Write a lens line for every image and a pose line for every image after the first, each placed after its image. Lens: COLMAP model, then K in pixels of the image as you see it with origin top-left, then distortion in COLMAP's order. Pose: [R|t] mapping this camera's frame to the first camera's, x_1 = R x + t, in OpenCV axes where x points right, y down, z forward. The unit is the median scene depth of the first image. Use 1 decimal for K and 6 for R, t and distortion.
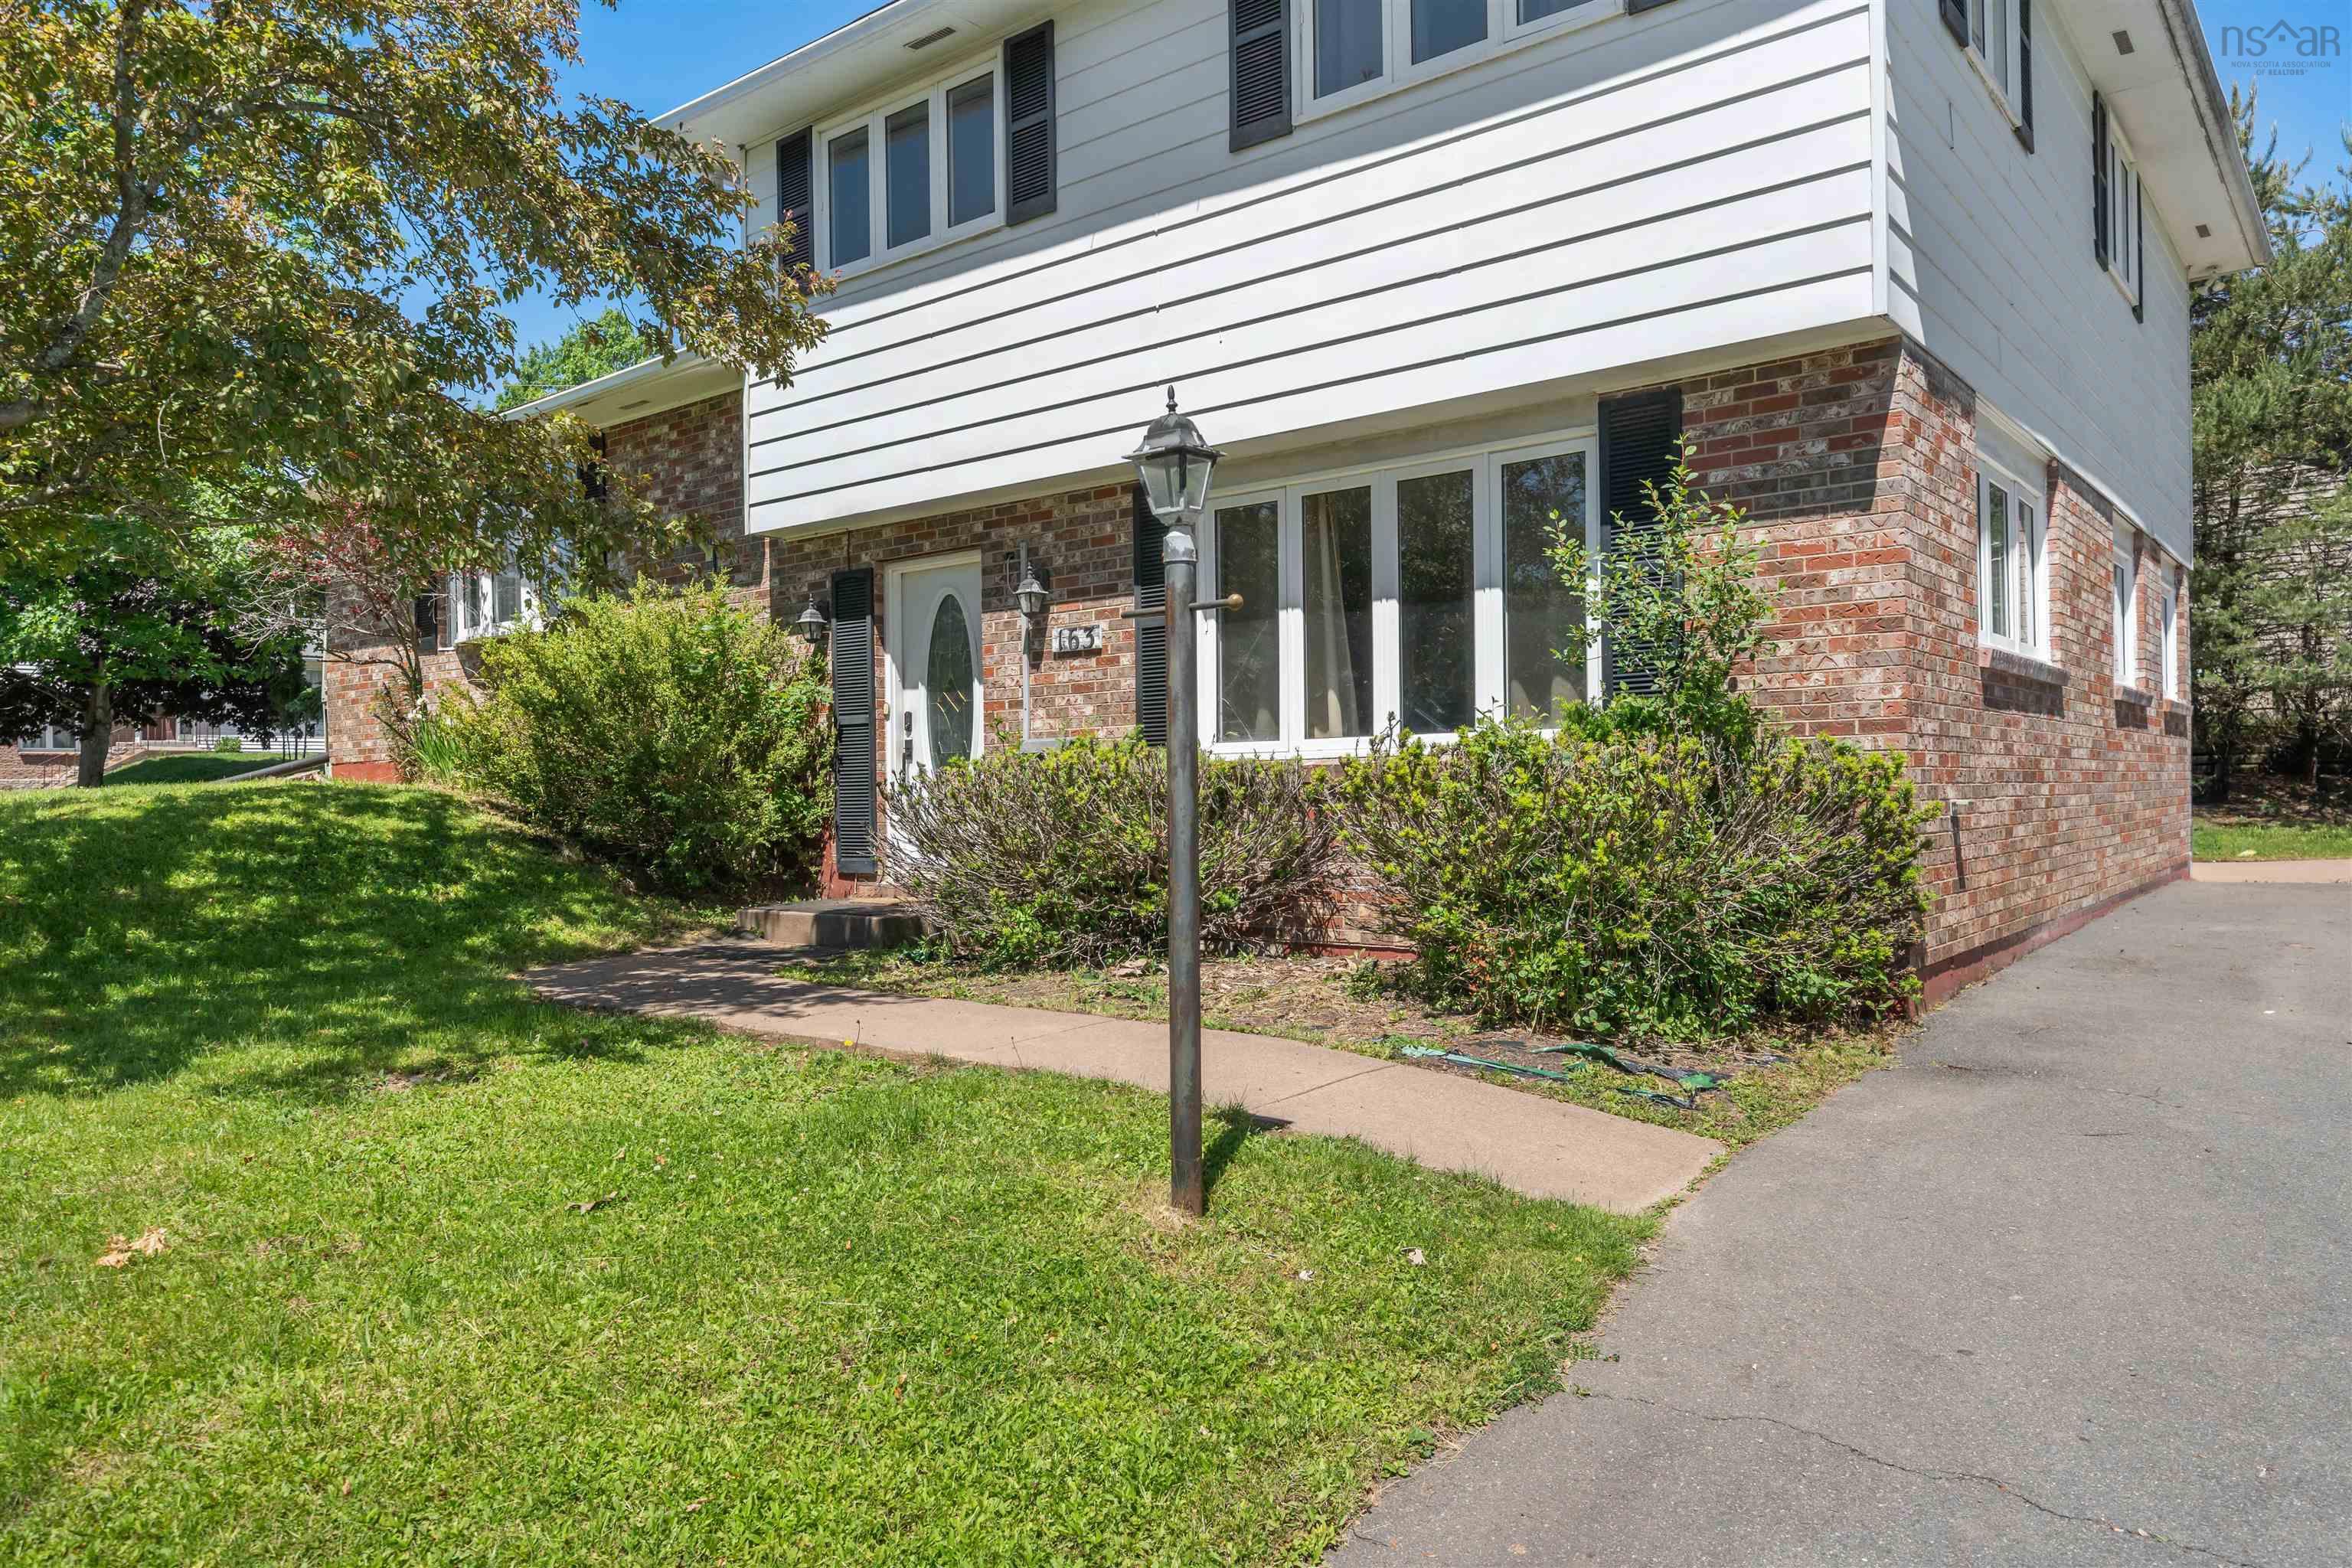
lens RADIAL K [[1533.2, 0, 1176.0], [0, 1533.2, 784.0], [0, 0, 1]] dist [0.001265, 0.000290]
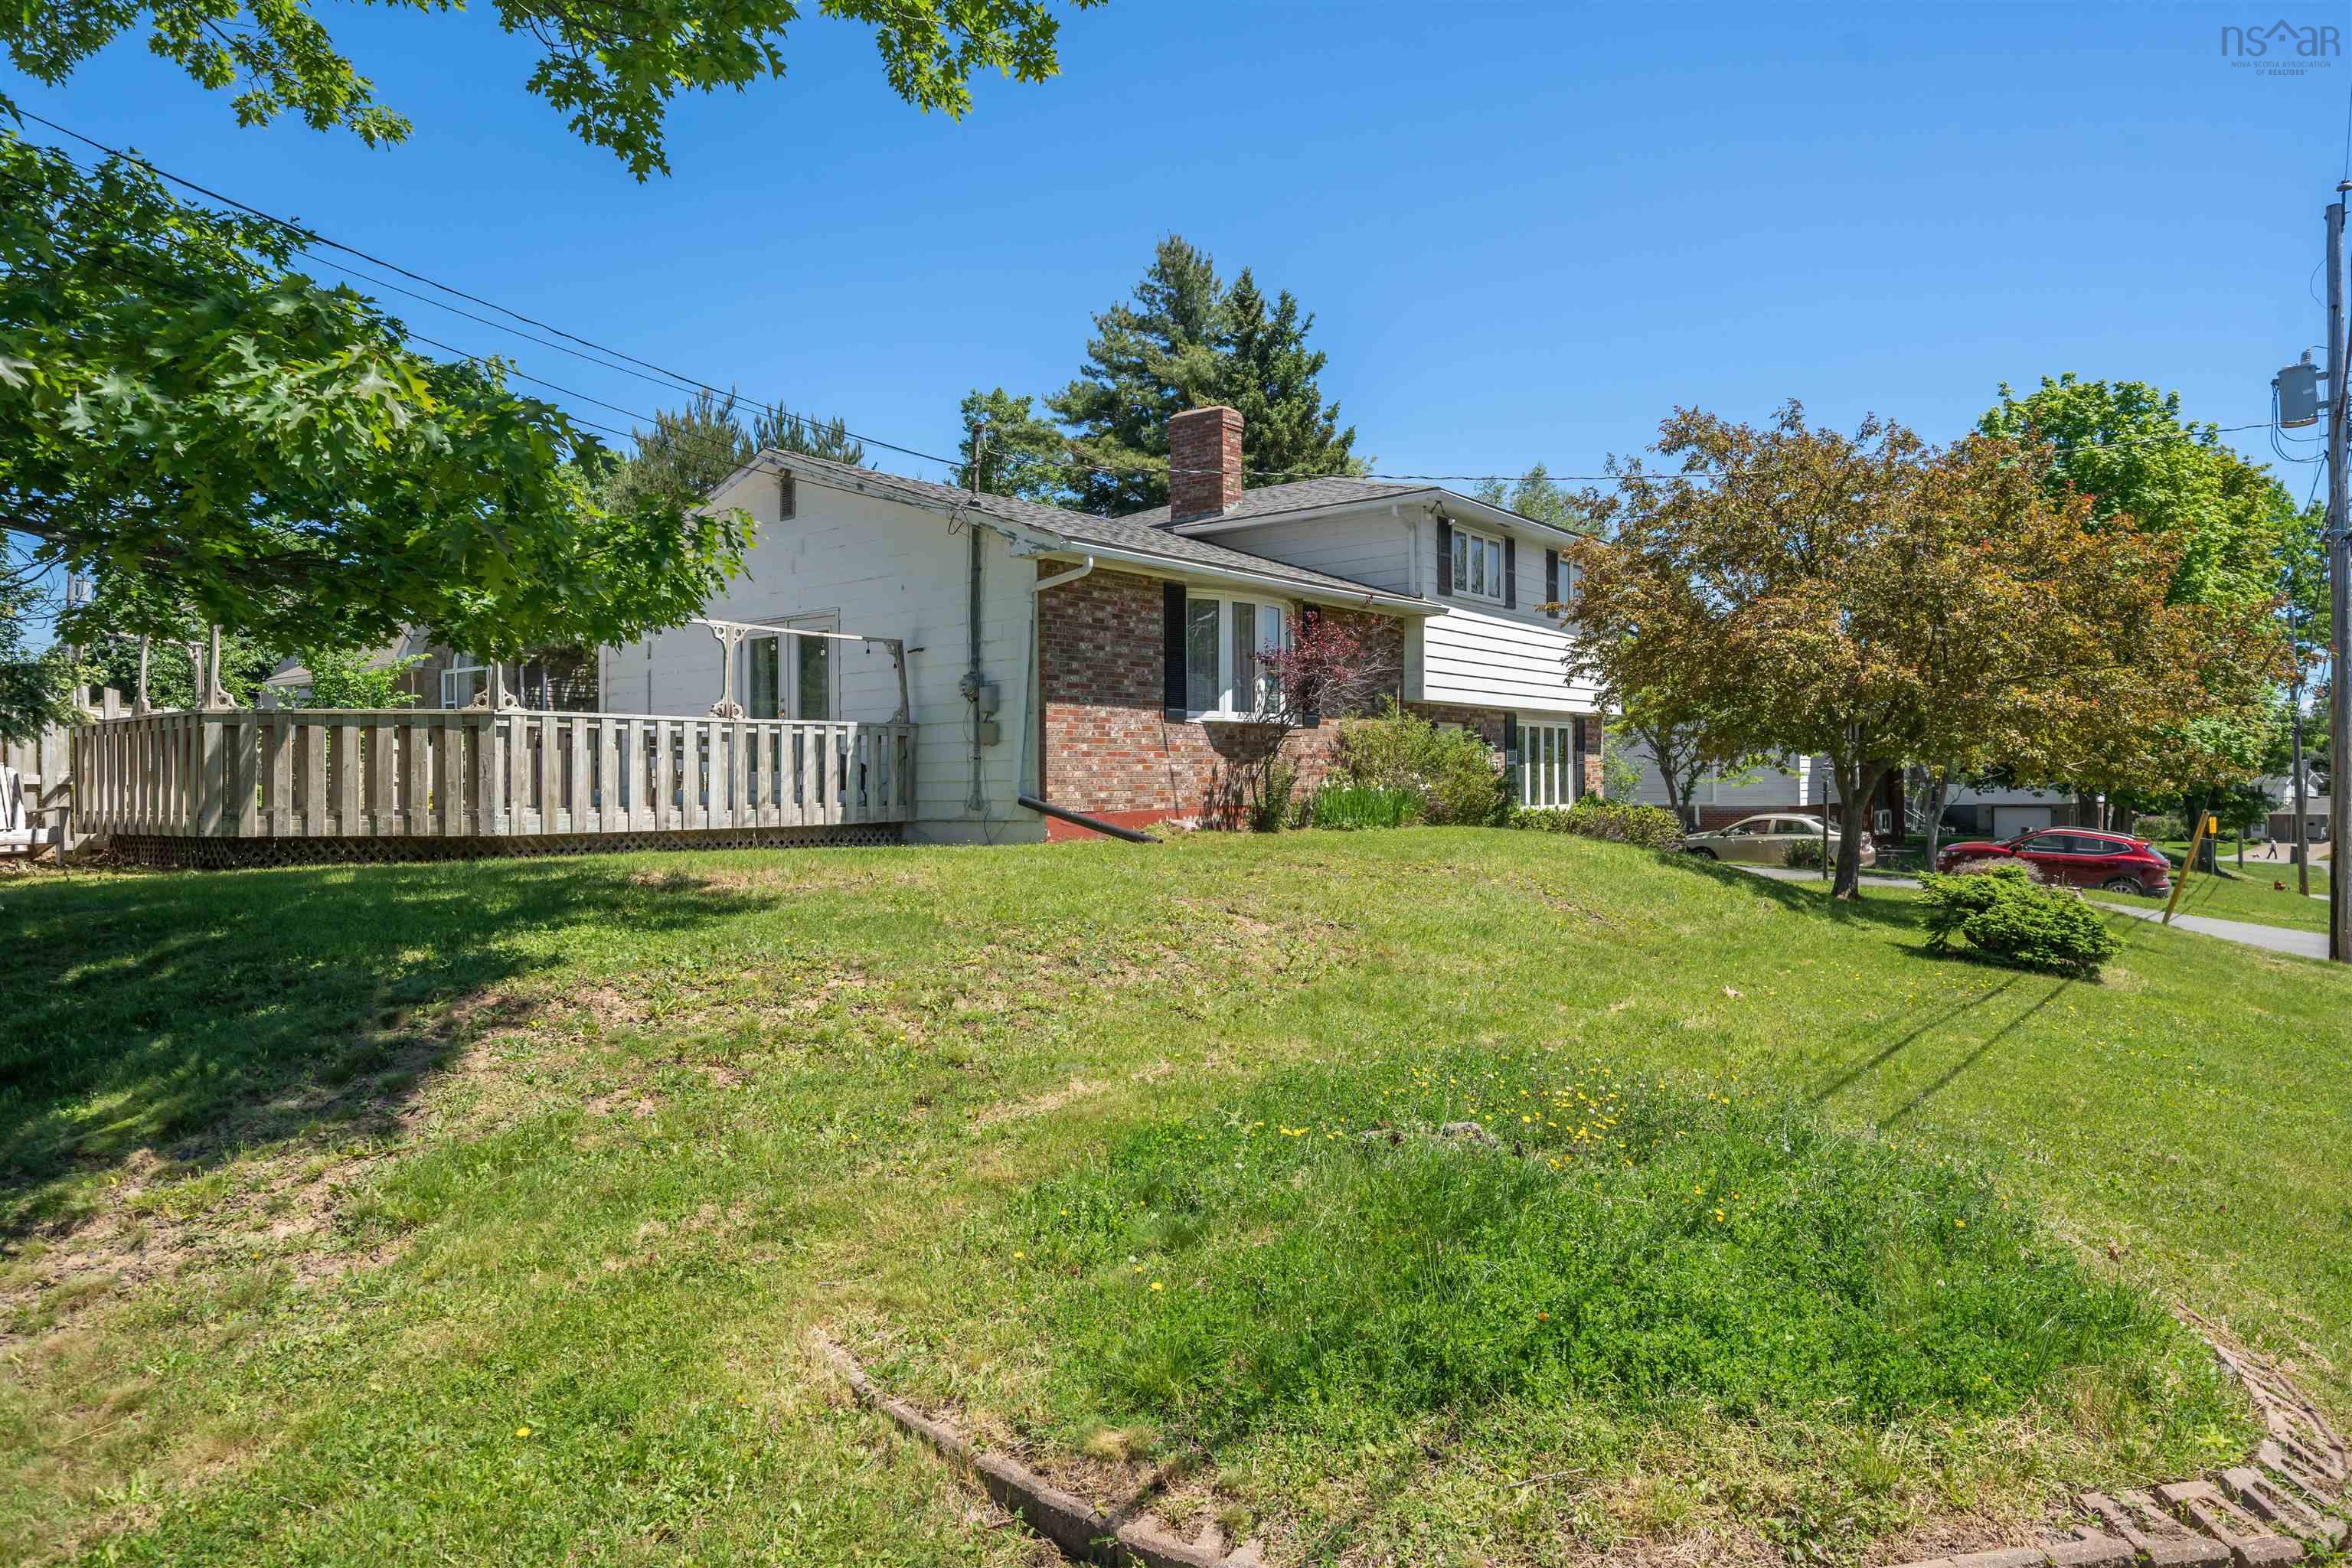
lens RADIAL K [[1480.3, 0, 1176.0], [0, 1480.3, 784.0], [0, 0, 1]] dist [-0.001051, -0.000240]
pose [[-0.016094, 0.019067, 0.999689, -2.287777], [0.009445, 0.999776, -0.018916, -0.019998], [-0.999826, 0.009137, -0.016271, 1.409208]]
